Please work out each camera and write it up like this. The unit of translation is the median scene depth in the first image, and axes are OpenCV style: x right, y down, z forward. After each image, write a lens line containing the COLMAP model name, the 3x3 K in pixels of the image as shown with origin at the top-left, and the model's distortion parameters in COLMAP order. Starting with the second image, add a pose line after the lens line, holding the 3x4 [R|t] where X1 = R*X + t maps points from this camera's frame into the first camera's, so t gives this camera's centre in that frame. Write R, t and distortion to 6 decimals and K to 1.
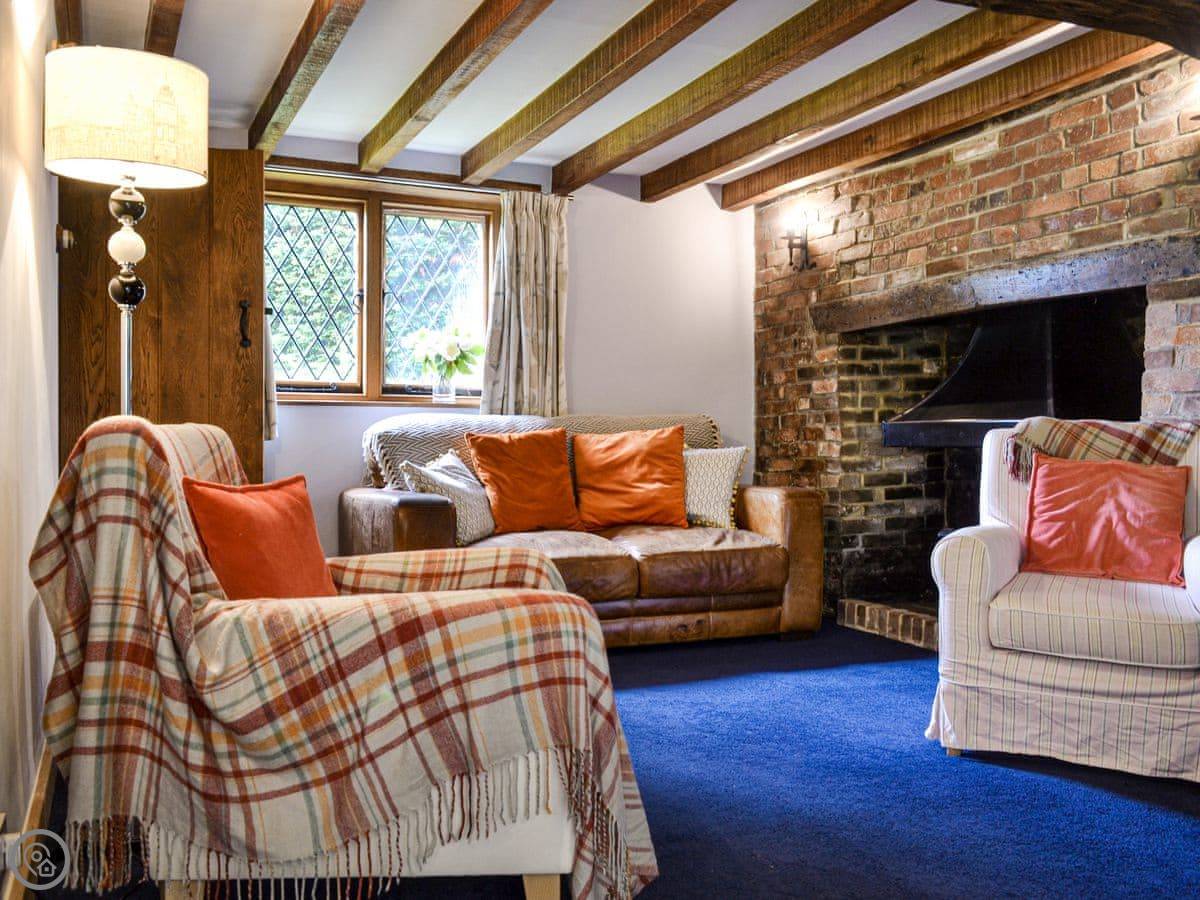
lens RADIAL K [[938.0, 0, 600.0], [0, 938.0, 450.0], [0, 0, 1]] dist [-0.007054, -0.000402]
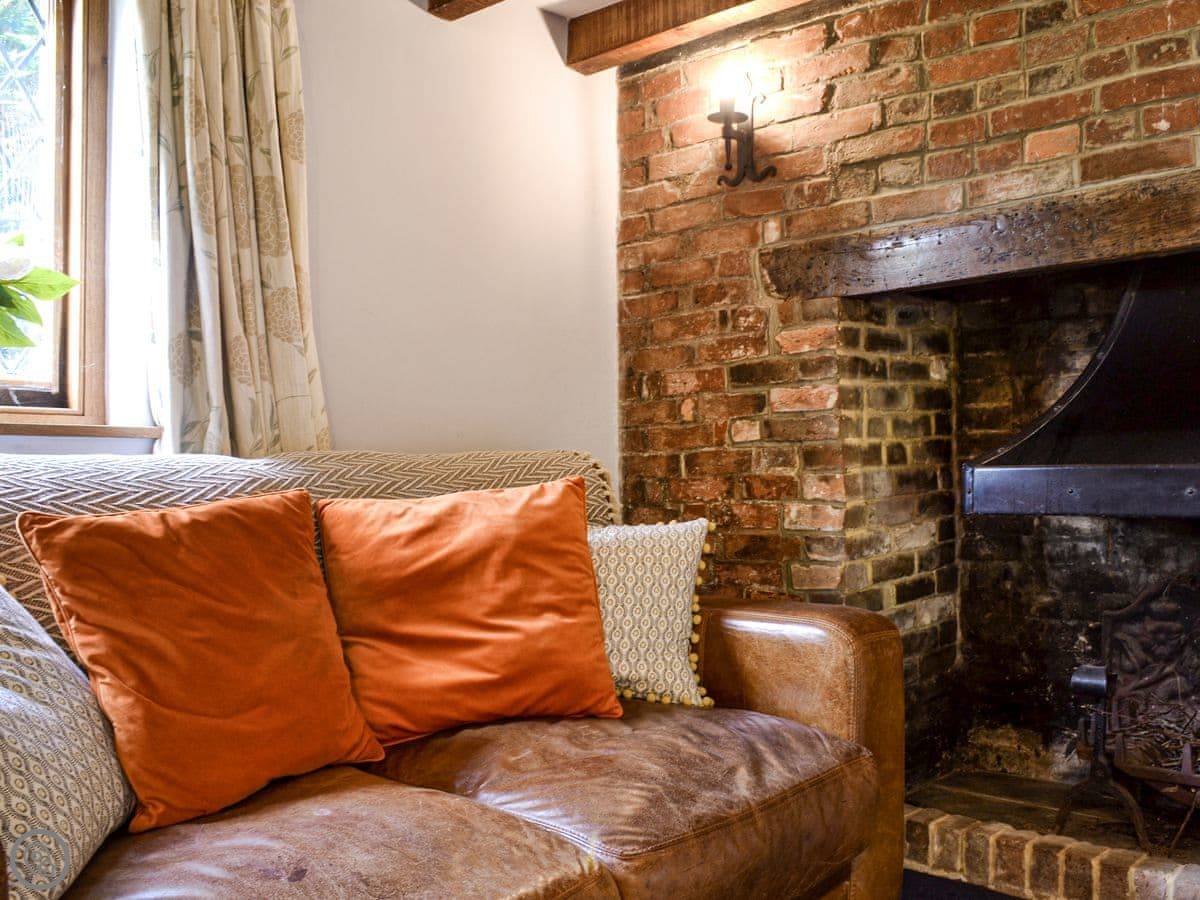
lens RADIAL K [[938.0, 0, 600.0], [0, 938.0, 450.0], [0, 0, 1]] dist [-0.007054, -0.000402]
pose [[0.893905, -0.001934, 0.448252, -0.102273], [0.018075, 0.999333, -0.031733, -0.023927], [-0.447891, 0.036469, 0.893344, 0.585461]]
